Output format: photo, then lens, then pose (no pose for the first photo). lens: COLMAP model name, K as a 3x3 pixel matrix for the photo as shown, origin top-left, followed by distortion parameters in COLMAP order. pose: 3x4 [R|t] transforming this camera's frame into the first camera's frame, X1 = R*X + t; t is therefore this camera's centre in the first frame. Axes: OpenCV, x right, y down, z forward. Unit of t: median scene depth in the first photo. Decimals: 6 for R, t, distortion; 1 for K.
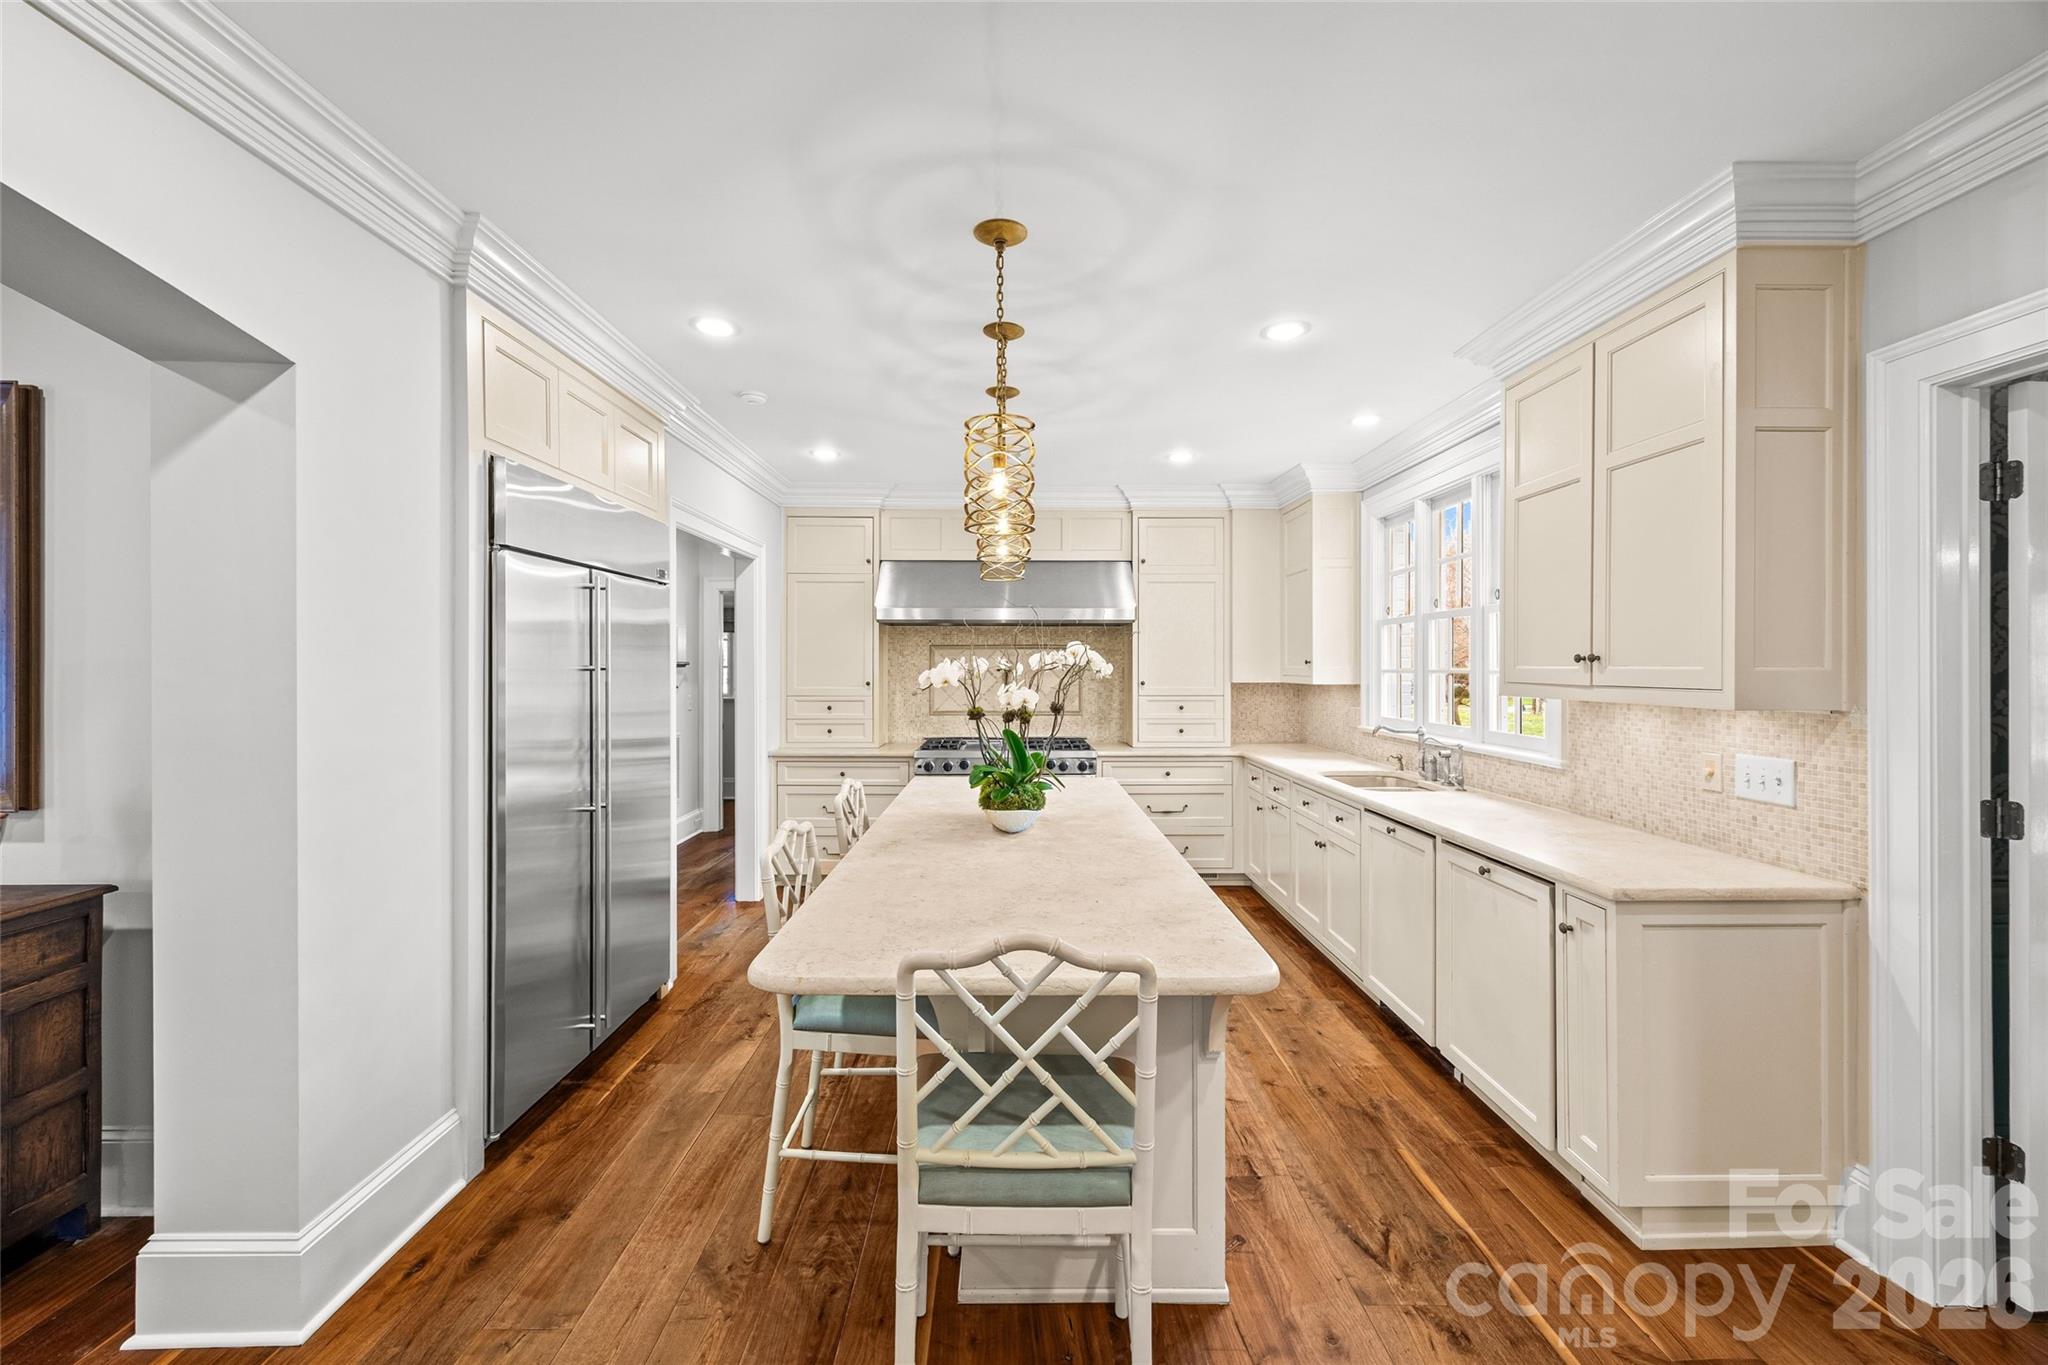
lens RADIAL K [[807.3, 0, 1004.8], [0, 807.3, 673.0], [0, 0, 1]] dist [-0.001384, -0.000217]
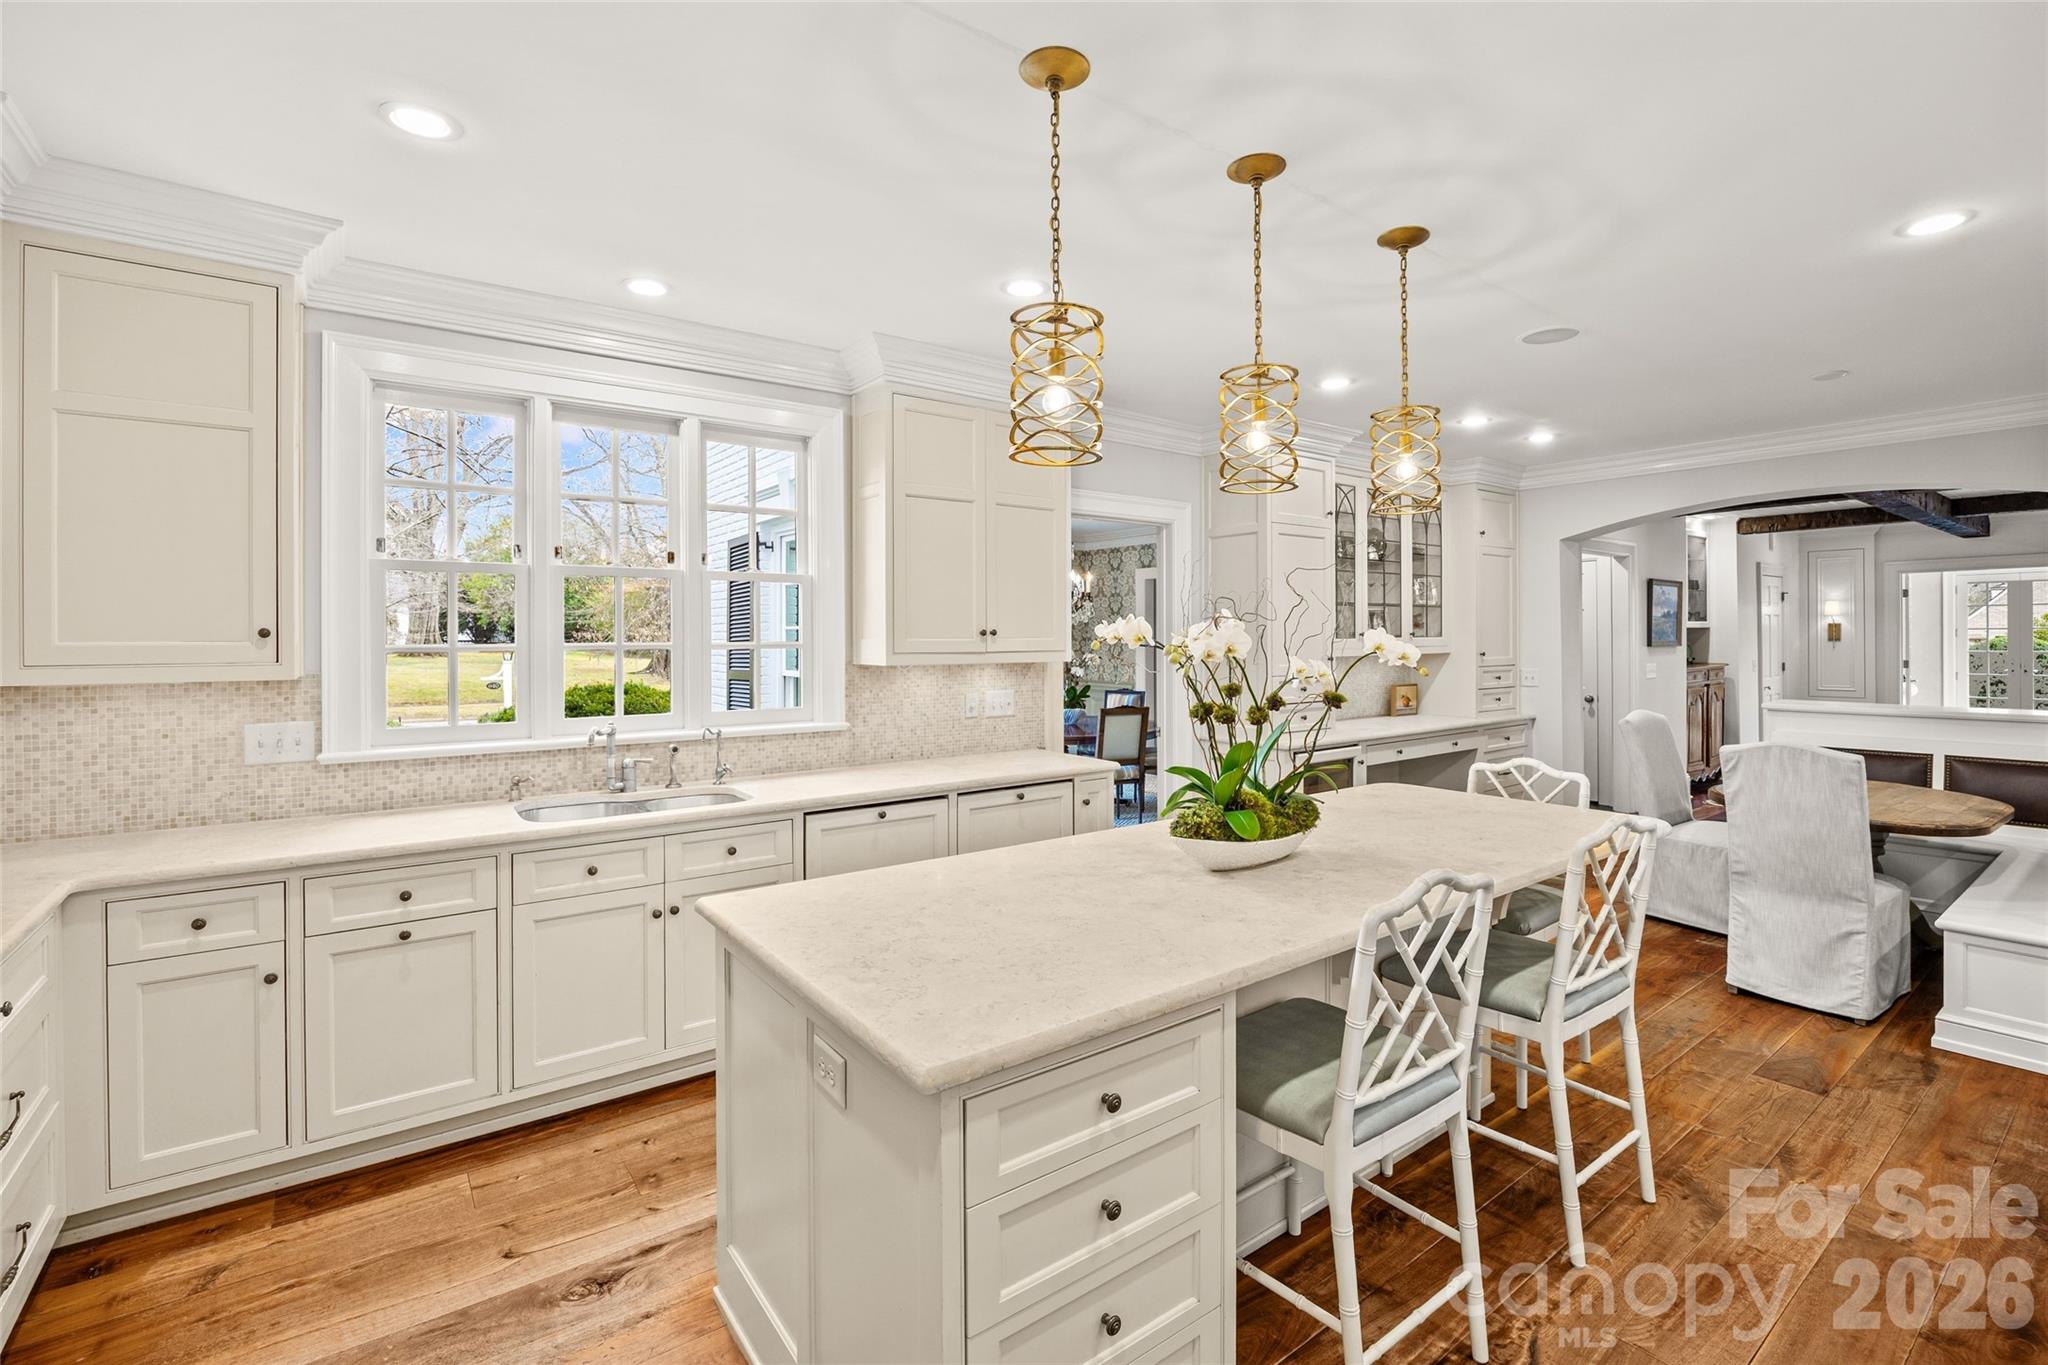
lens RADIAL K [[915.2, 0, 1051.2], [0, 915.2, 648.4], [0, 0, 1]] dist [-0.005006, -0.000327]
pose [[-0.604848, -0.007549, 0.796305, -0.648139], [0.009744, 0.999810, 0.016880, -0.018217], [-0.796281, 0.017969, -0.604660, 1.970171]]
